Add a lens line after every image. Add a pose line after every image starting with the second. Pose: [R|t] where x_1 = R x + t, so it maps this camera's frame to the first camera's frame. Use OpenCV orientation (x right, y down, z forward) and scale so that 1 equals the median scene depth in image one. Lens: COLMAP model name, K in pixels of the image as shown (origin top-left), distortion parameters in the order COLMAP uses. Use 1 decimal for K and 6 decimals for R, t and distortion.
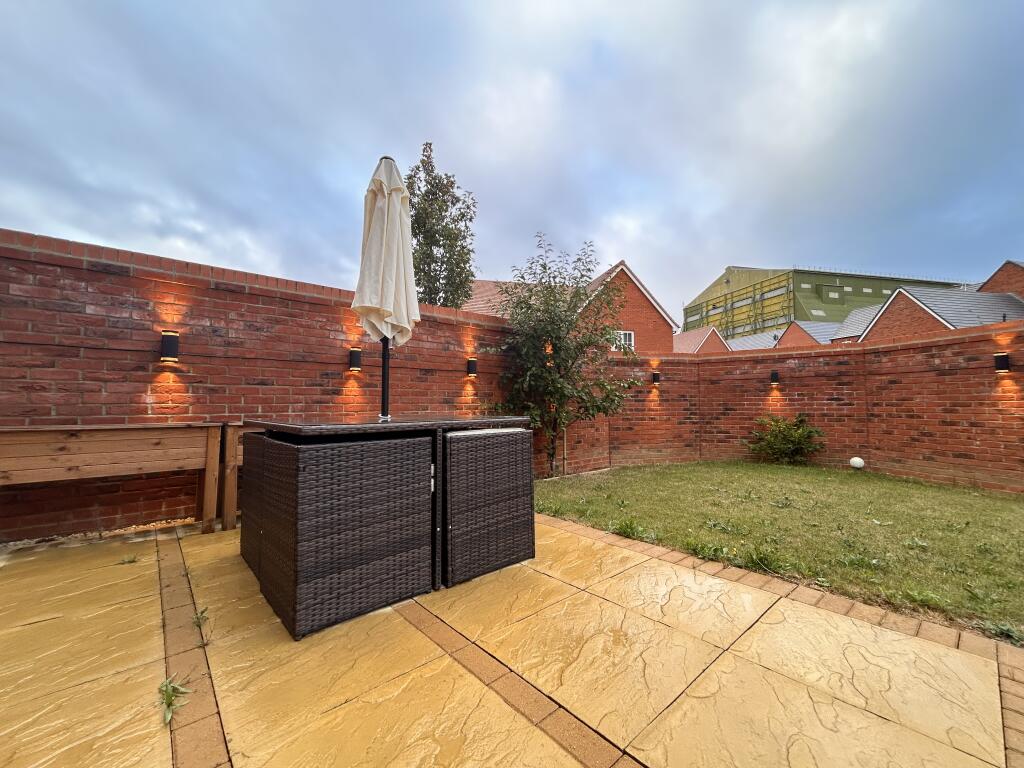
lens RADIAL K [[412.3, 0, 511.4], [0, 412.3, 384.9], [0, 0, 1]] dist [0.001487, 0.000153]
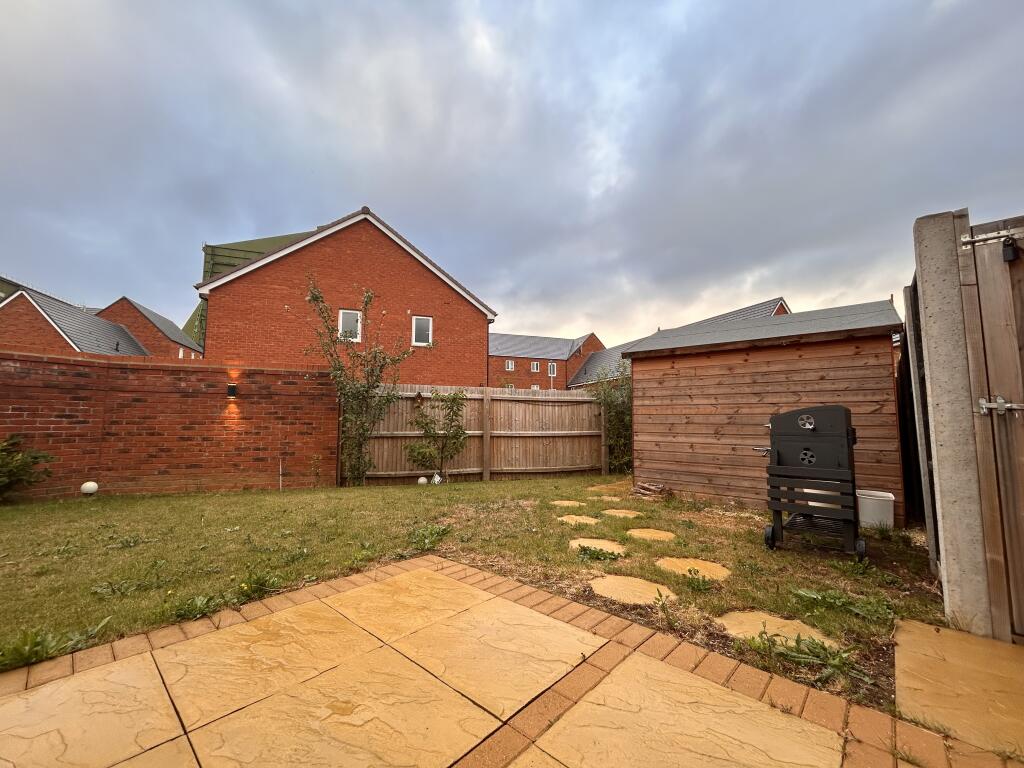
lens RADIAL K [[412.3, 0, 510.9], [0, 412.3, 383.5], [0, 0, 1]] dist [0.001487, 0.000153]
pose [[-0.108316, 0.095168, 0.989551, -0.181094], [-0.049868, 0.993634, -0.101019, 0.009455], [-0.992865, -0.060289, -0.102881, 0.215721]]
